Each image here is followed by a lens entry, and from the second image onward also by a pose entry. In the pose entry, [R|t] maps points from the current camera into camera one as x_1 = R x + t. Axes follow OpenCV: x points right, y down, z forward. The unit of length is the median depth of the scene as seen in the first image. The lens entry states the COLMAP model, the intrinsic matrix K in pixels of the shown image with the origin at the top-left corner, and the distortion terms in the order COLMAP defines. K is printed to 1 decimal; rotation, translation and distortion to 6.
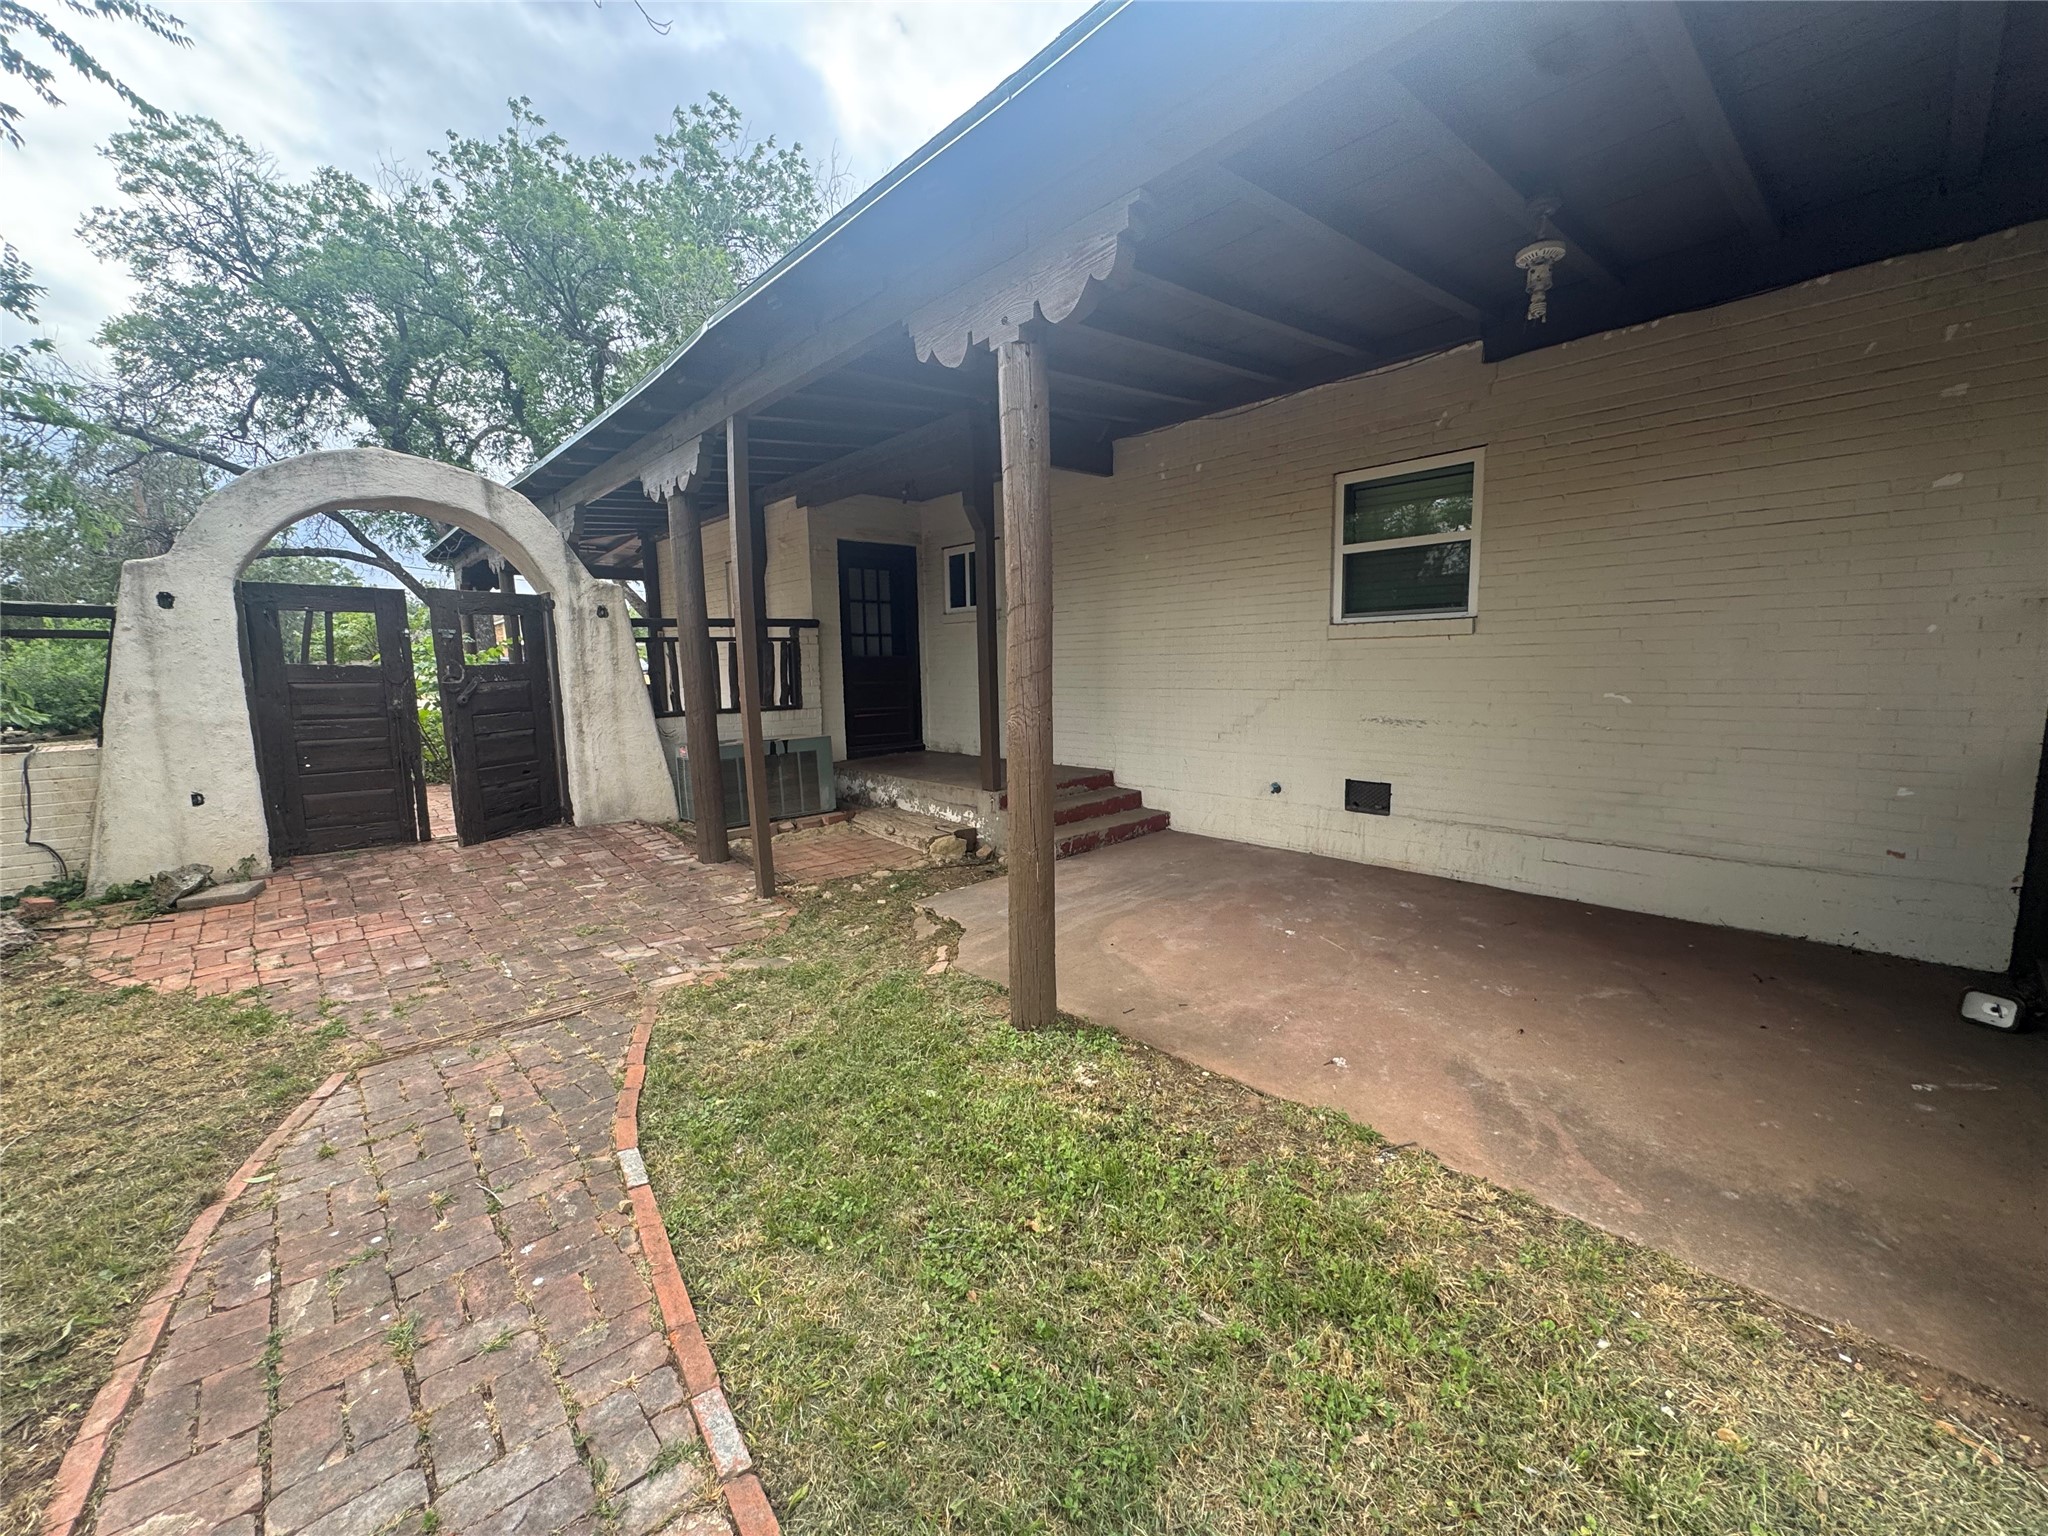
lens RADIAL K [[820.9, 0, 1021.1], [0, 820.9, 764.5], [0, 0, 1]] dist [-0.004678, 0.001046]
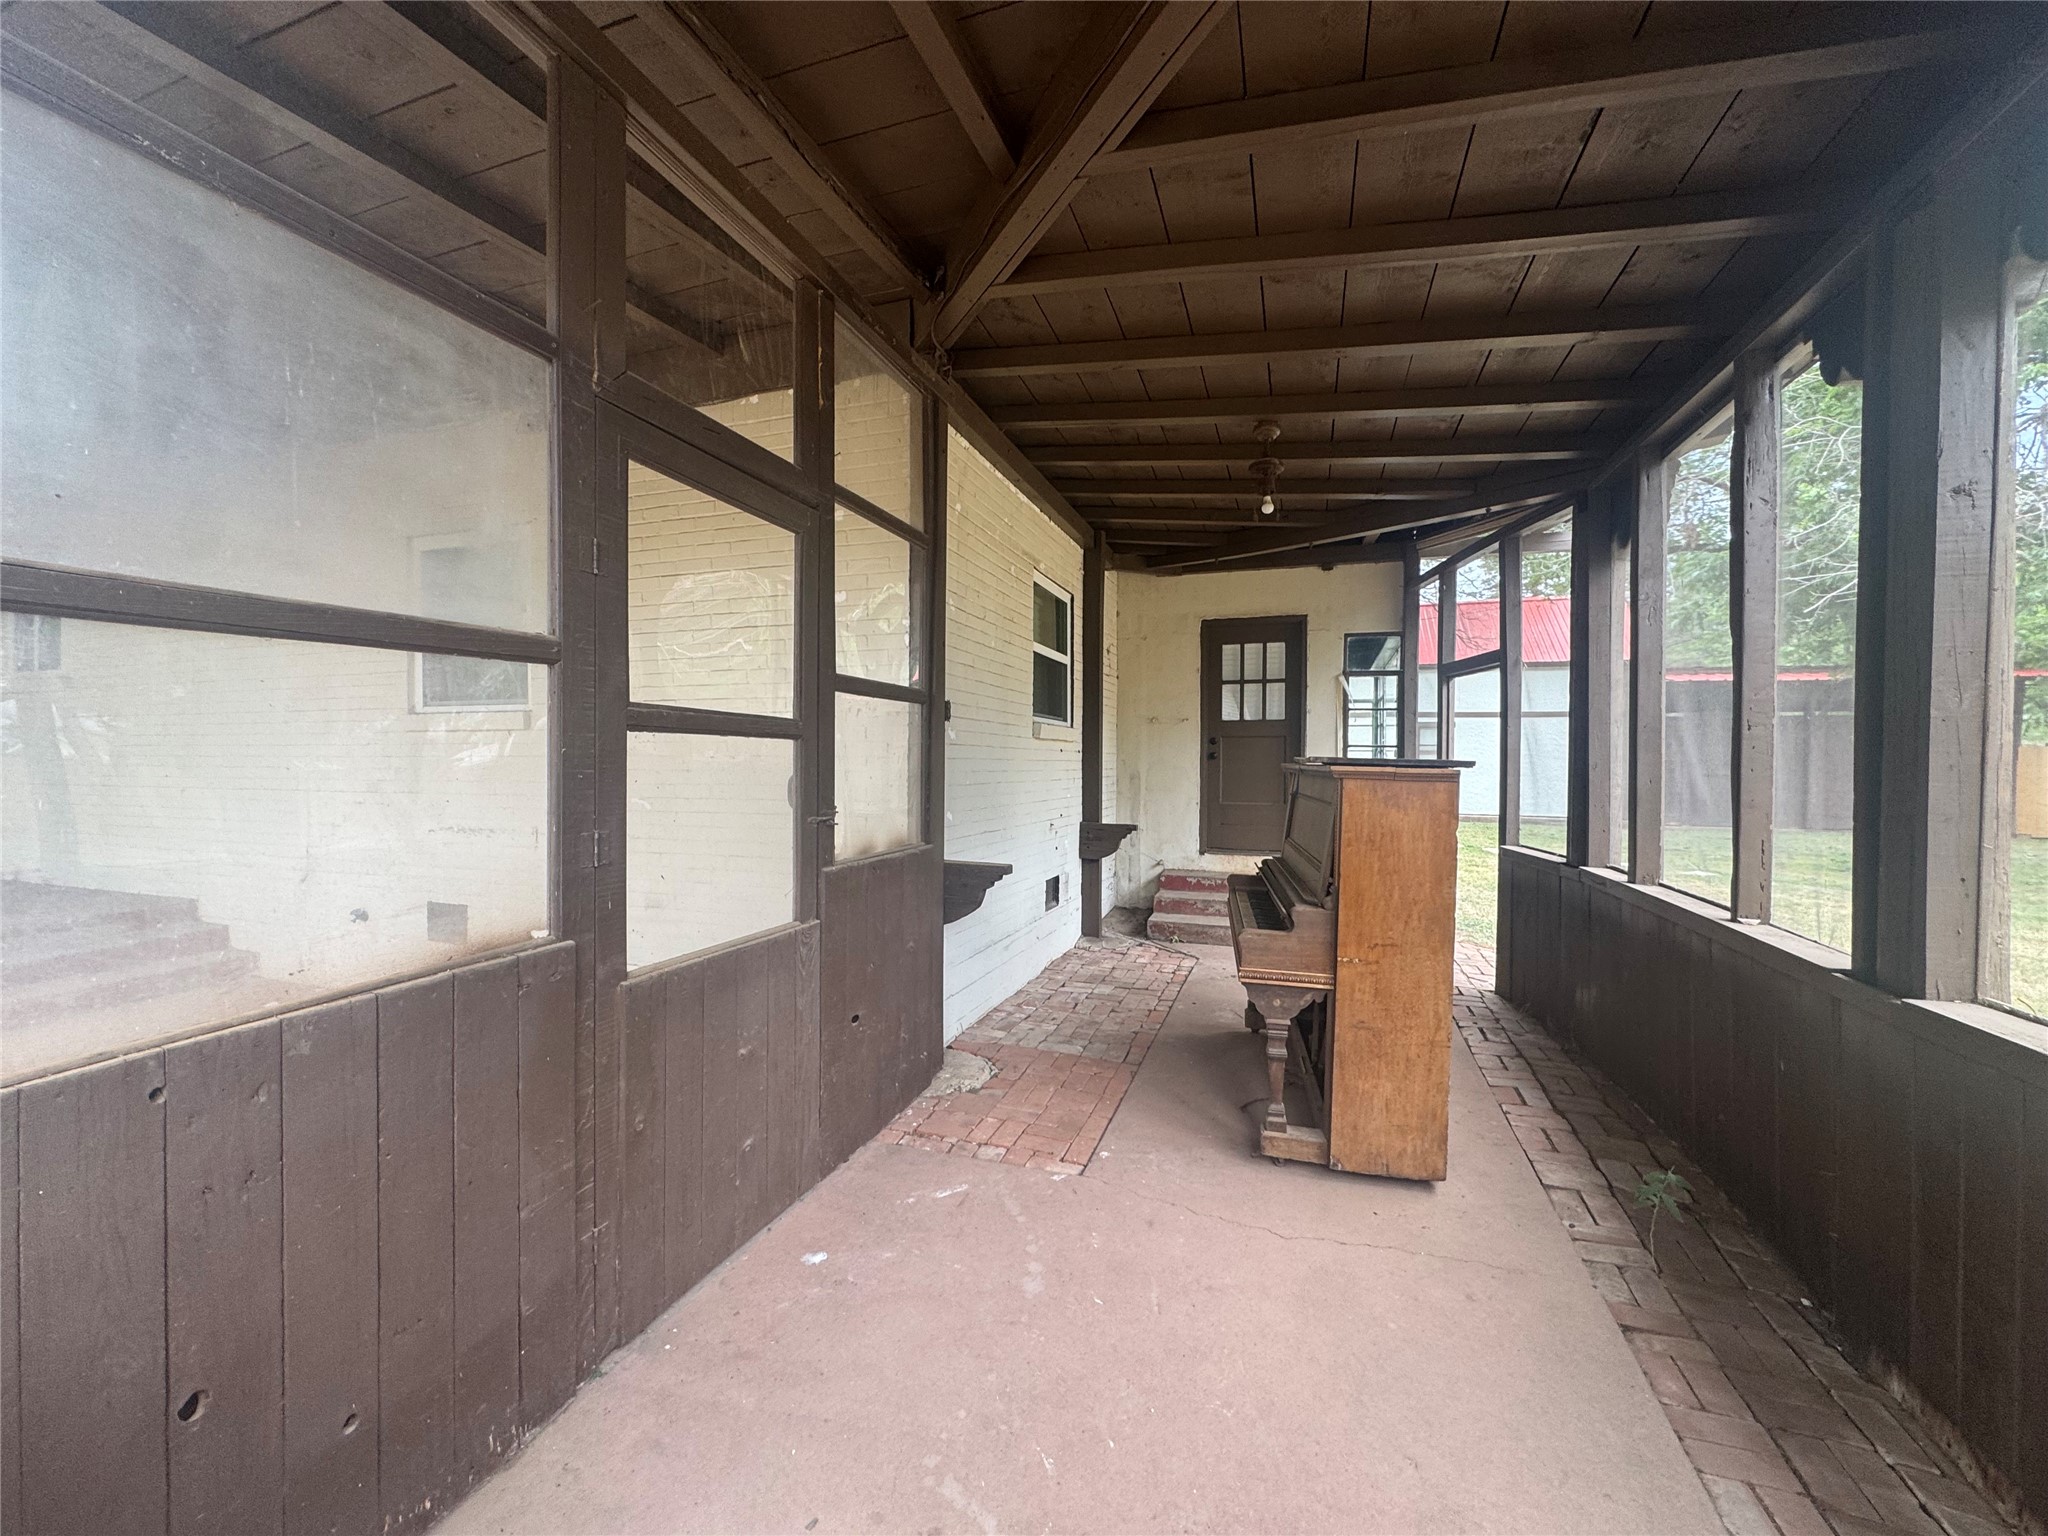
lens RADIAL K [[820.9, 0, 1022.8], [0, 820.9, 767.3], [0, 0, 1]] dist [-0.004678, 0.001046]
pose [[0.880827, 0.020185, 0.473009, 0.429964], [0.035496, 0.993463, -0.108495, -0.004178], [-0.472107, 0.112355, 0.874352, -0.004194]]
